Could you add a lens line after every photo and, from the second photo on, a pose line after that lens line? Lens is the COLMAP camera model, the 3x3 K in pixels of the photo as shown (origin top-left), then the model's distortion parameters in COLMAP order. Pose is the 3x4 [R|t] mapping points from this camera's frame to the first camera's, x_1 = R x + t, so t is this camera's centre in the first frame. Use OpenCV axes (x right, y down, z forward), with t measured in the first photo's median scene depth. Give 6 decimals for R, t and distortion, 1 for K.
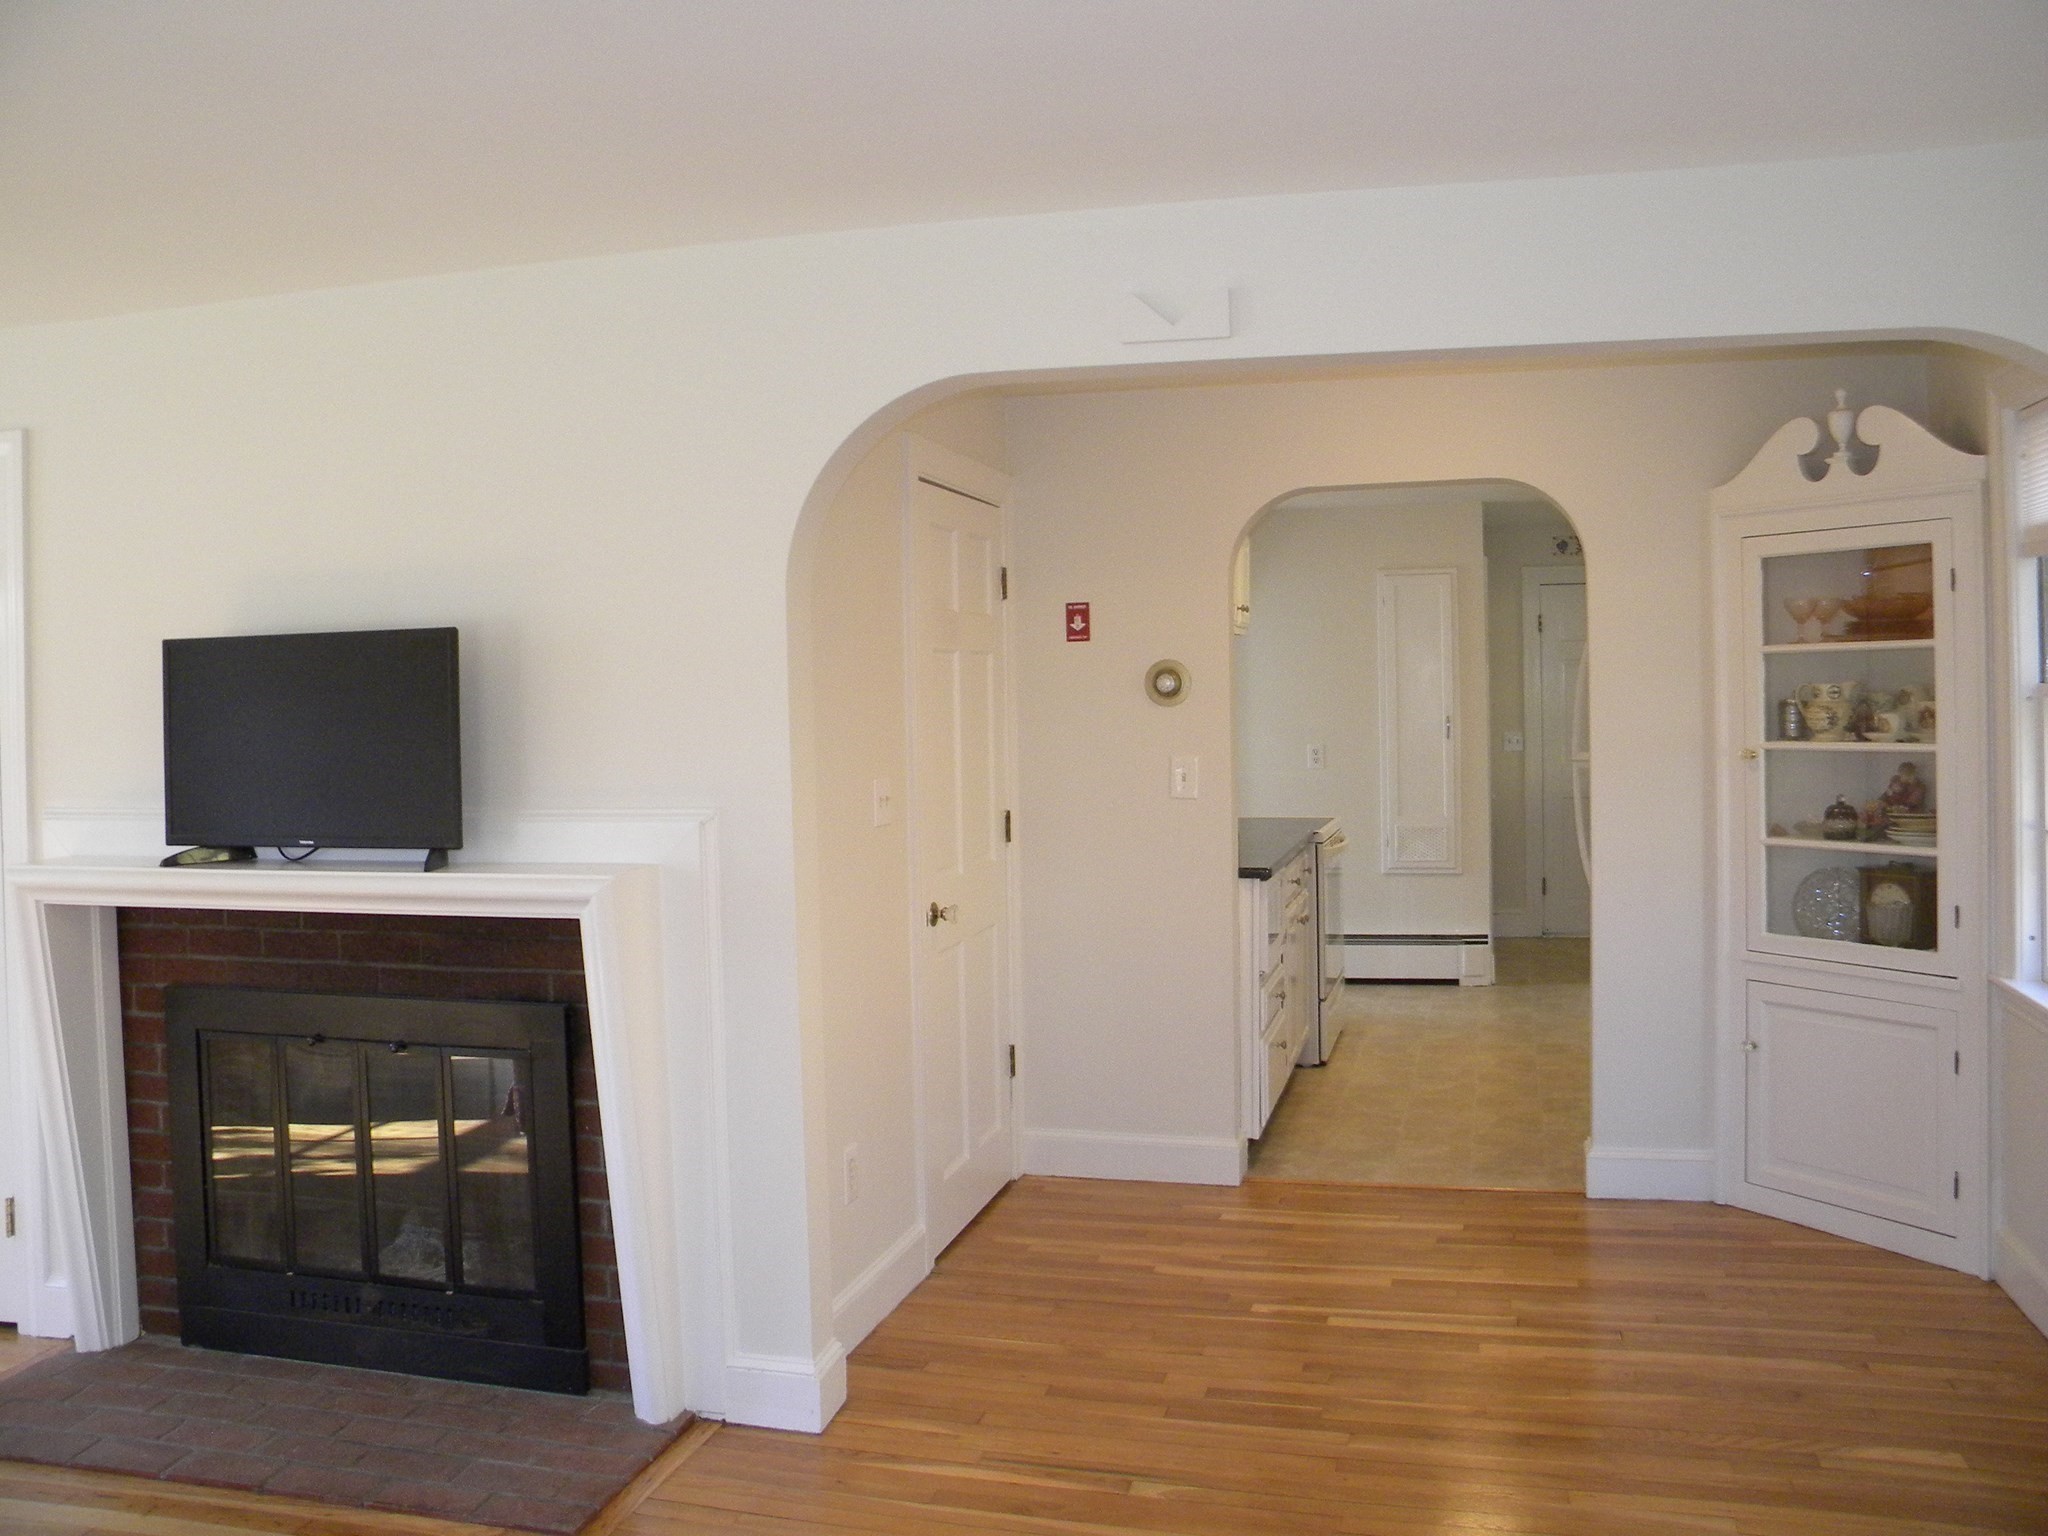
lens RADIAL K [[1744.8, 0, 1026.9], [0, 1744.8, 715.9], [0, 0, 1]] dist [-0.210879, 0.198021]
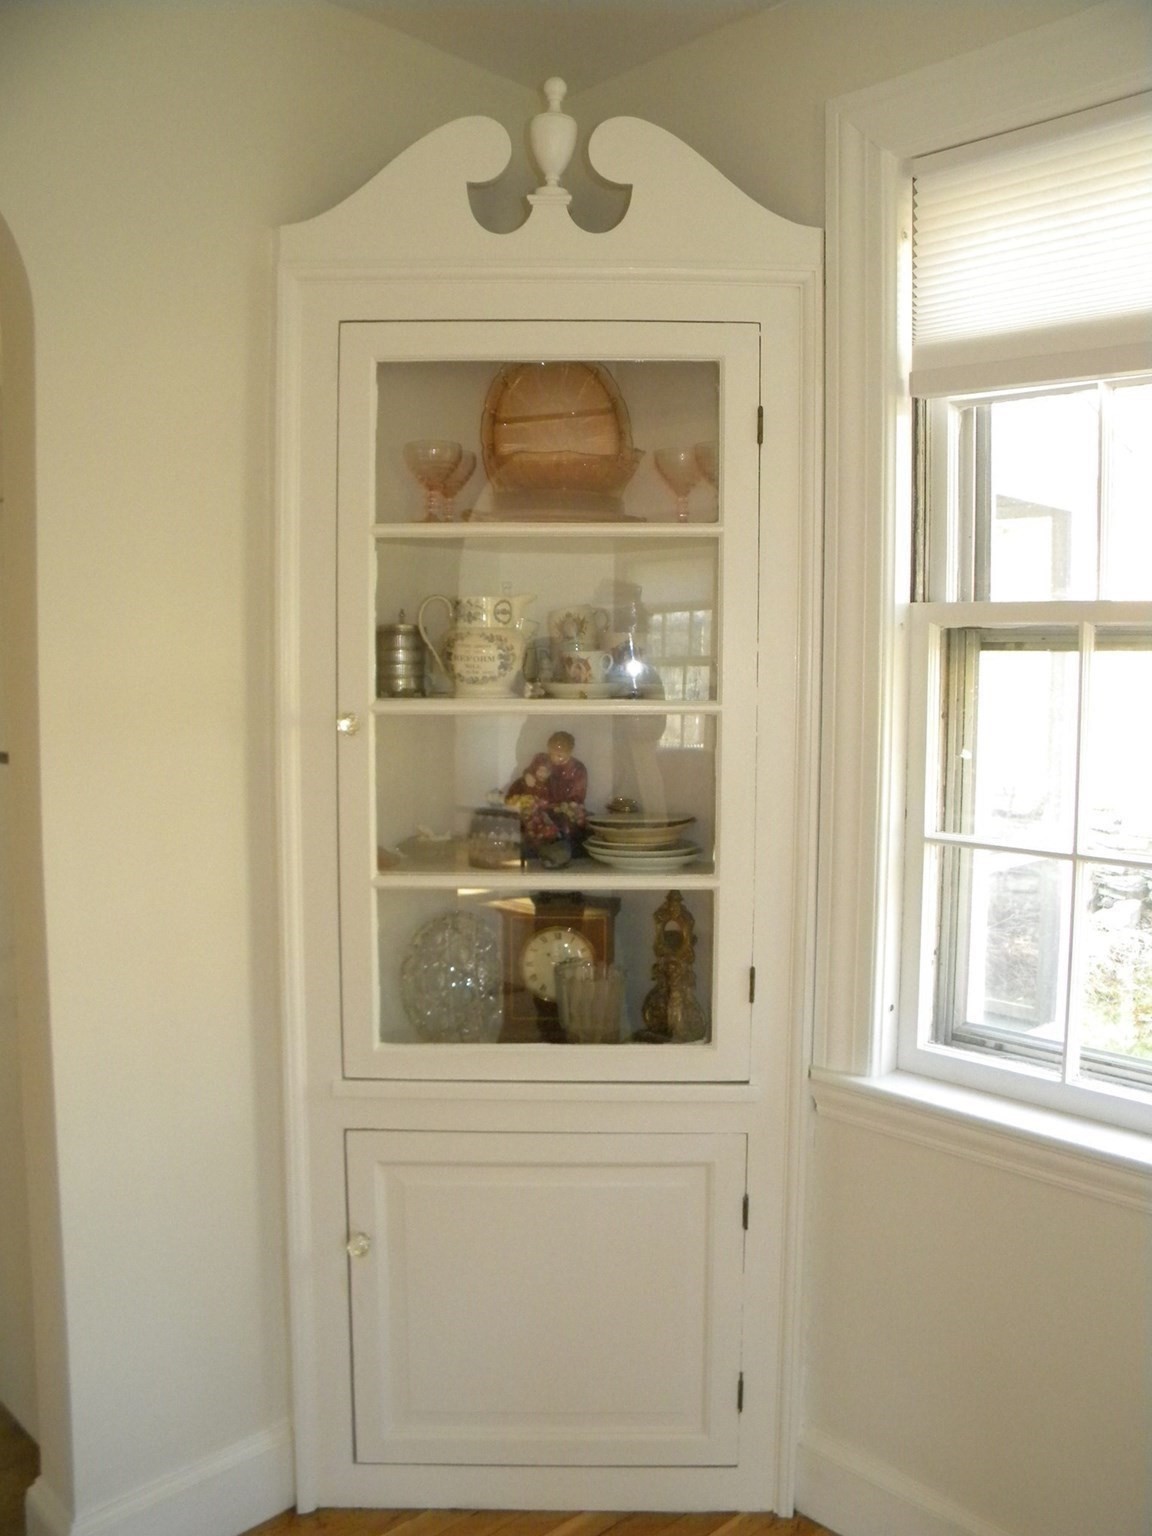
lens RADIAL K [[1308.6, 0, 576.0], [0, 1308.6, 768.0], [0, 0, 1]] dist [-0.210879, 0.198021]
pose [[0.523788, -0.043797, 0.850722, 0.111870], [-0.002762, 0.998585, 0.053110, 0.014665], [-0.851844, -0.030169, 0.522926, 0.719515]]
